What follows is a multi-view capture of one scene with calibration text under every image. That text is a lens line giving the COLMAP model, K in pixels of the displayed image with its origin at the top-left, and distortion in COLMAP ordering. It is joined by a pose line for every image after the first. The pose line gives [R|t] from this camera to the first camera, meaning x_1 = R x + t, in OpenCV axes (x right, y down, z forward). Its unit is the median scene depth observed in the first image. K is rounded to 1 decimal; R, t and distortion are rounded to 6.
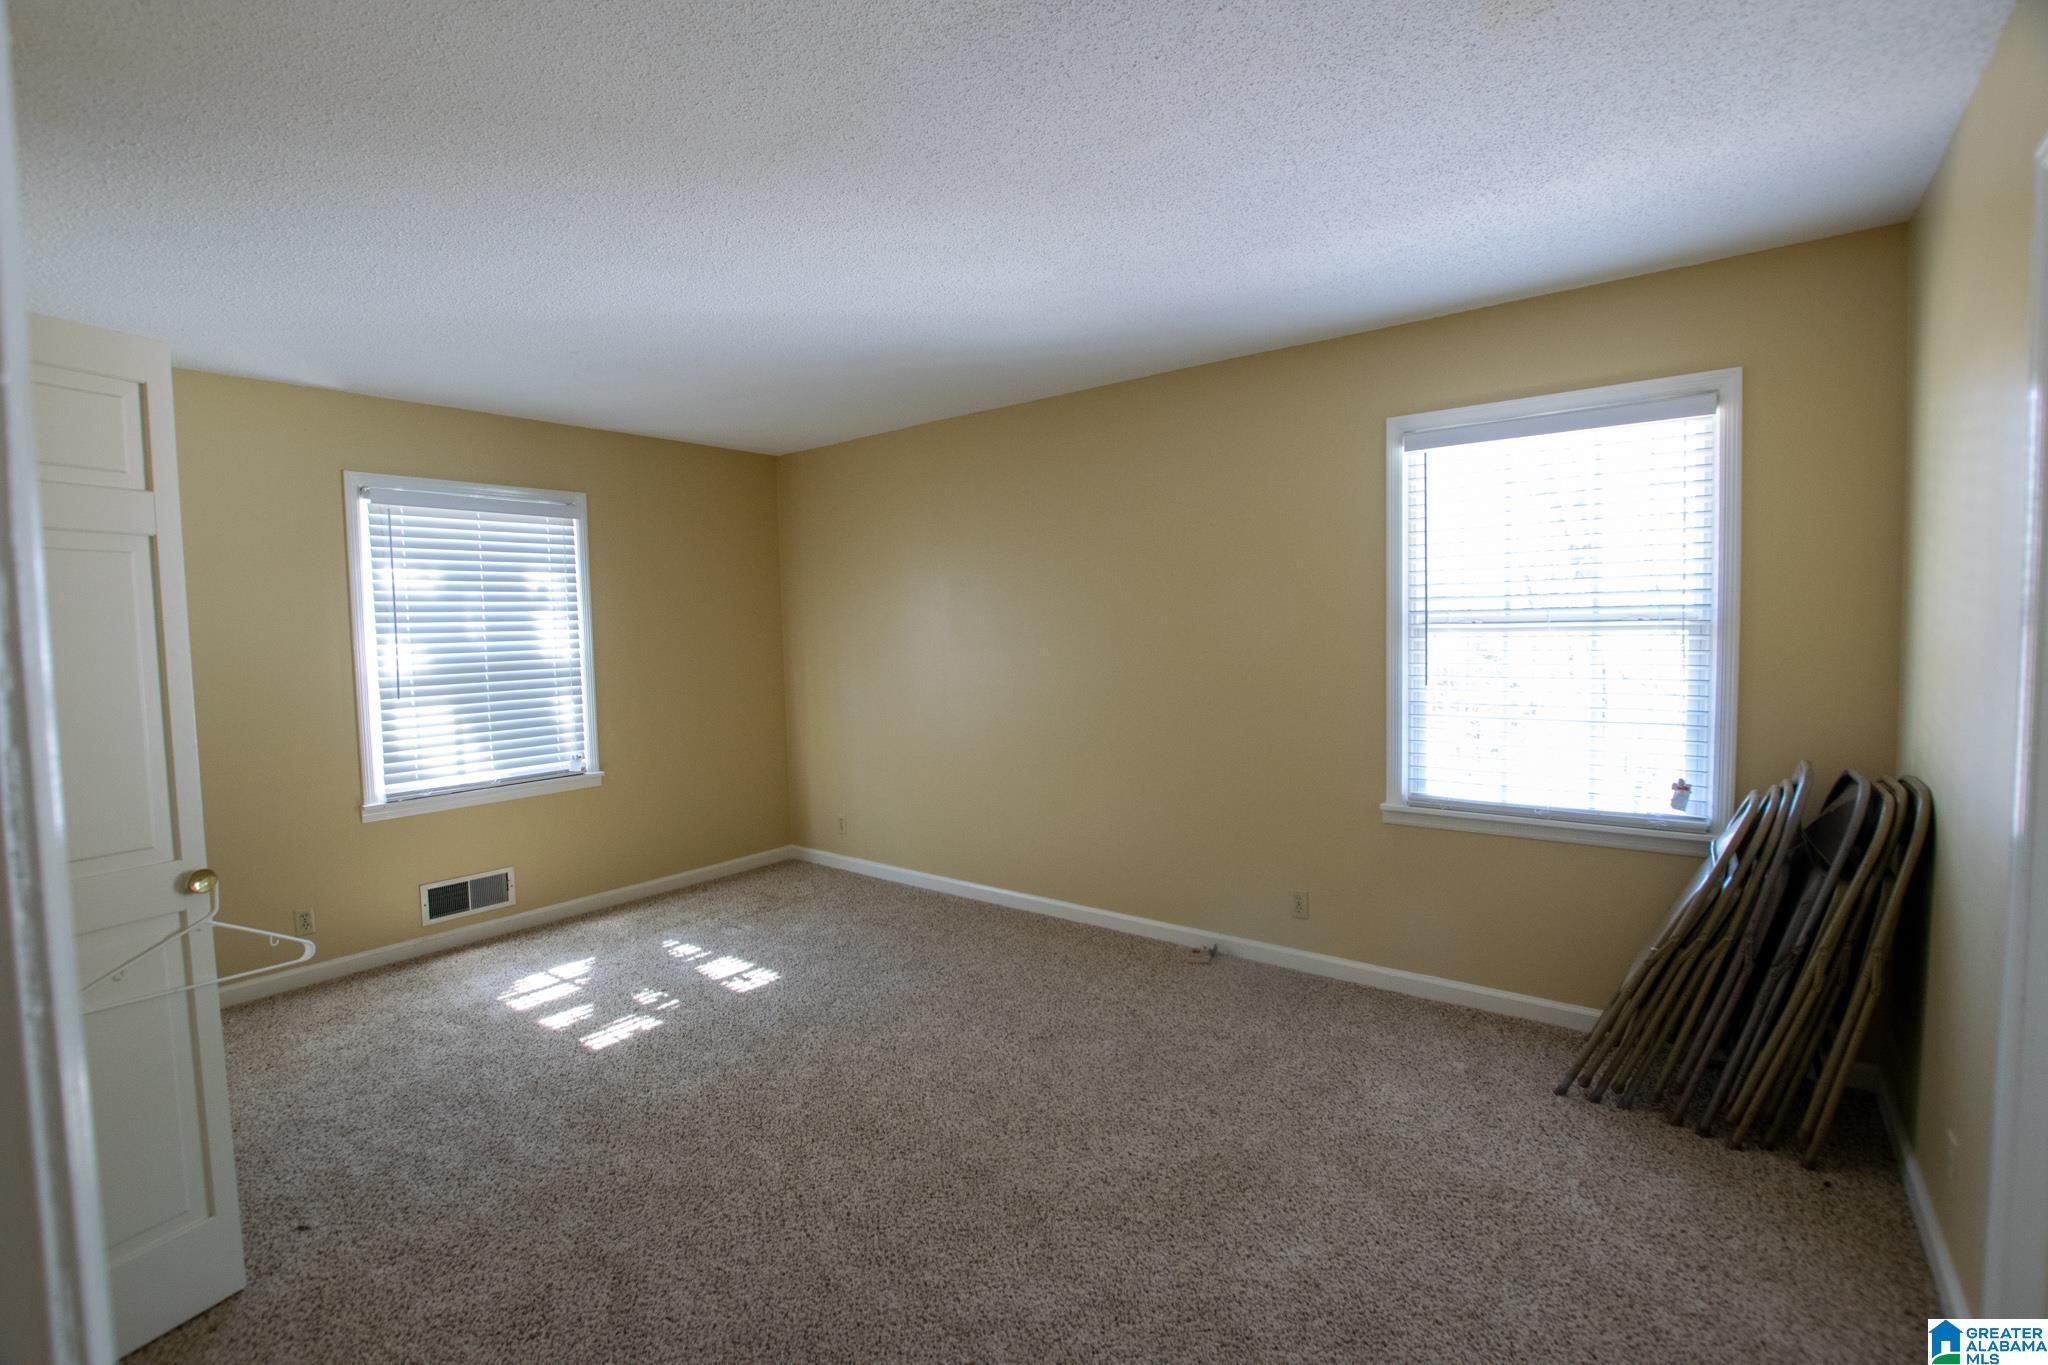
lens RADIAL K [[902.6, 0, 1019.1], [0, 902.6, 678.2], [0, 0, 1]] dist [-0.034264, 0.004635]
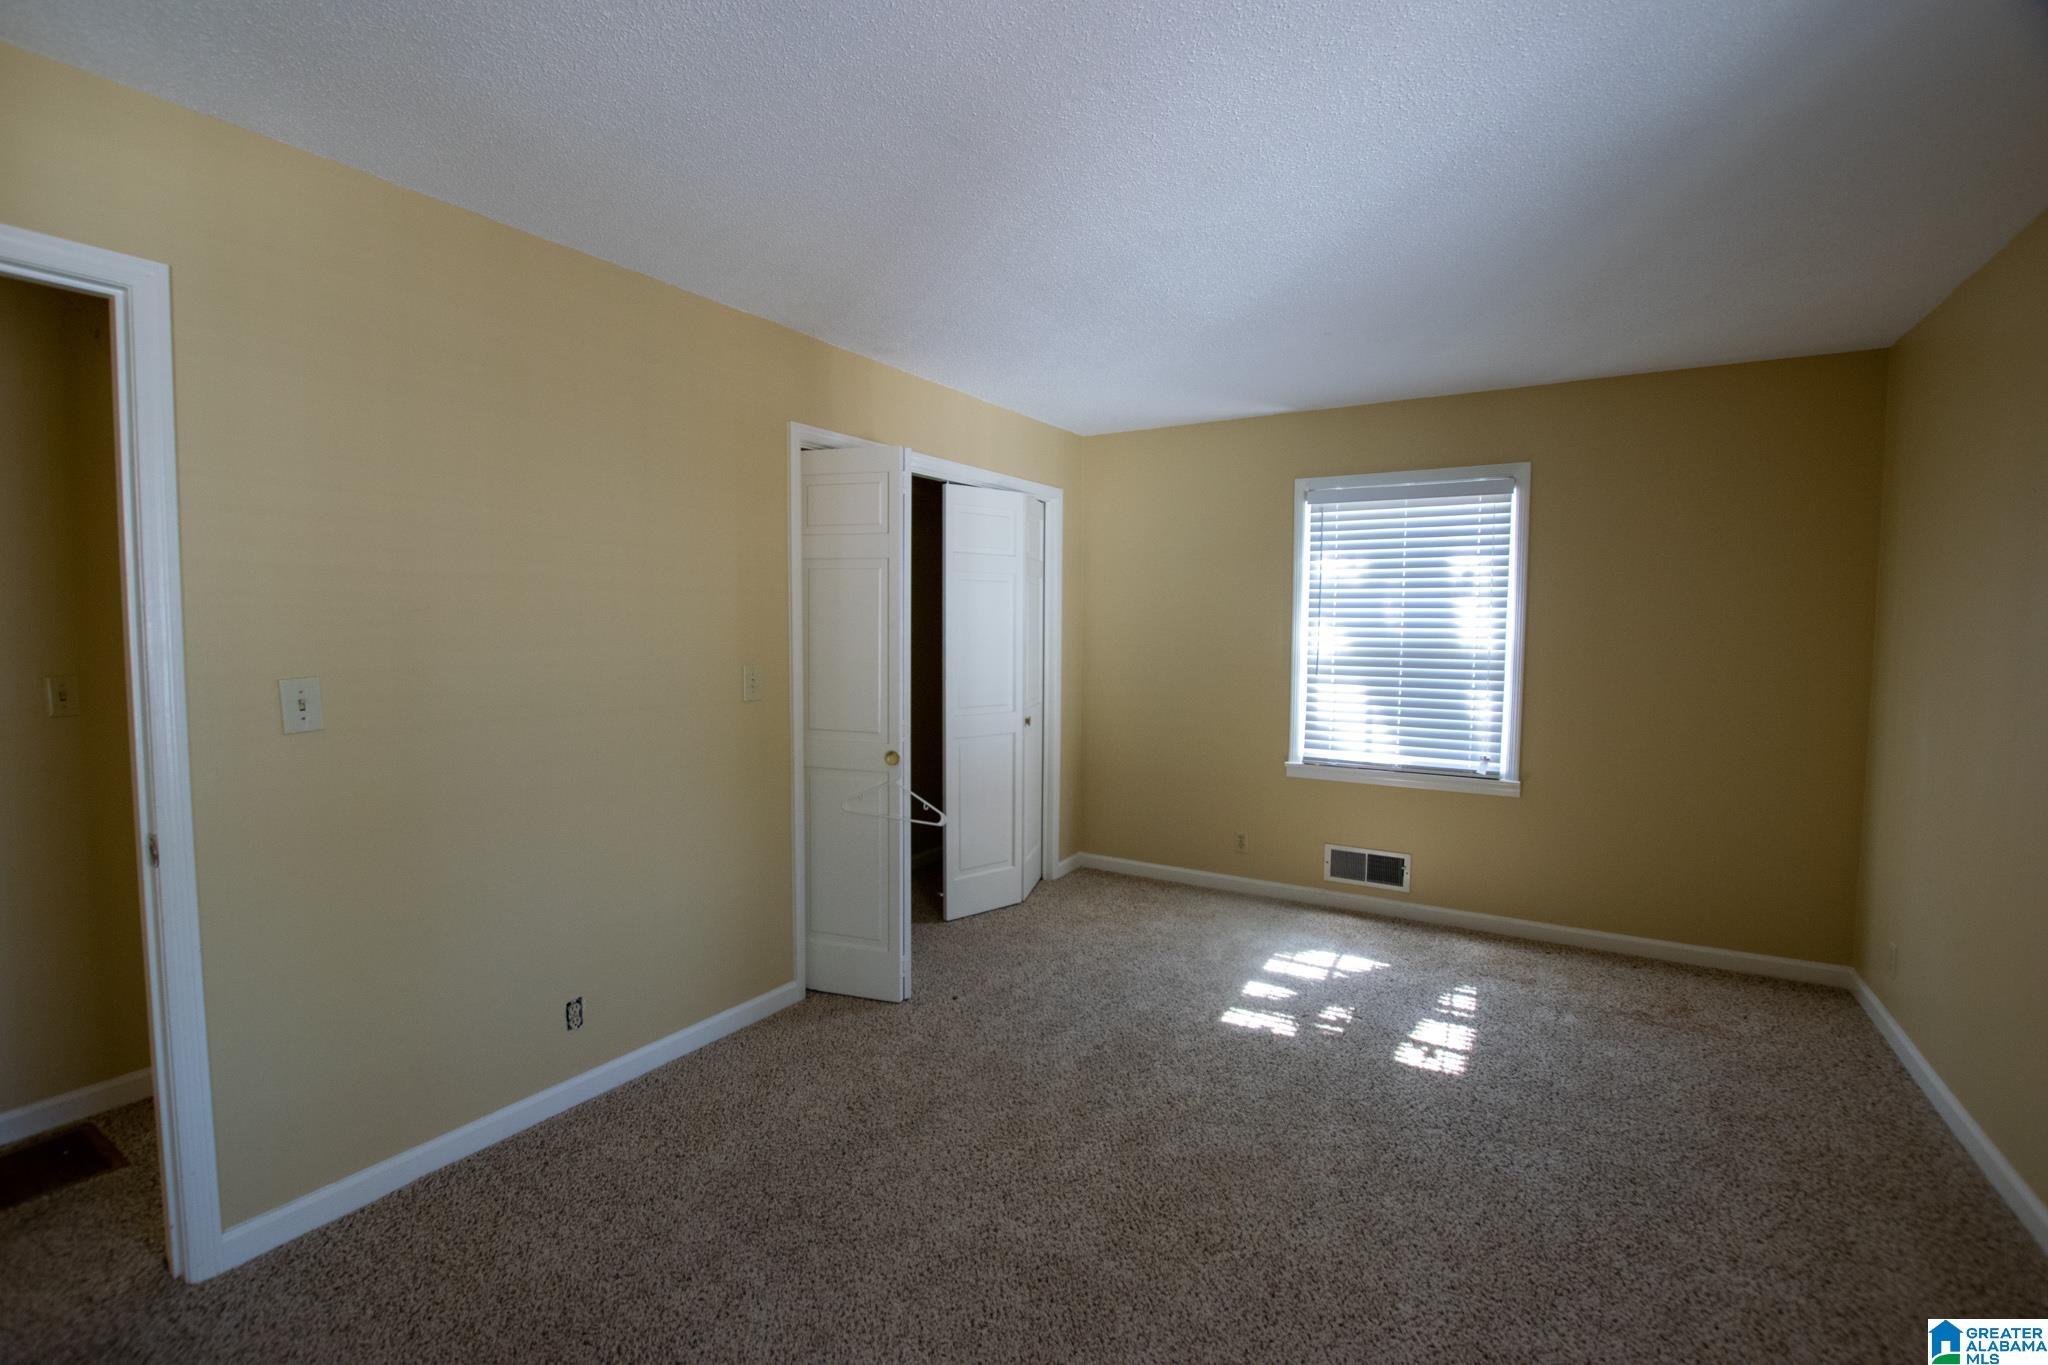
lens RADIAL K [[902.6, 0, 1019.1], [0, 902.6, 678.2], [0, 0, 1]] dist [-0.034264, 0.004635]
pose [[0.110864, 0.086036, -0.990105, 0.371875], [-0.067543, 0.994595, 0.078863, -0.035429], [0.991538, 0.058132, 0.116076, 0.459205]]
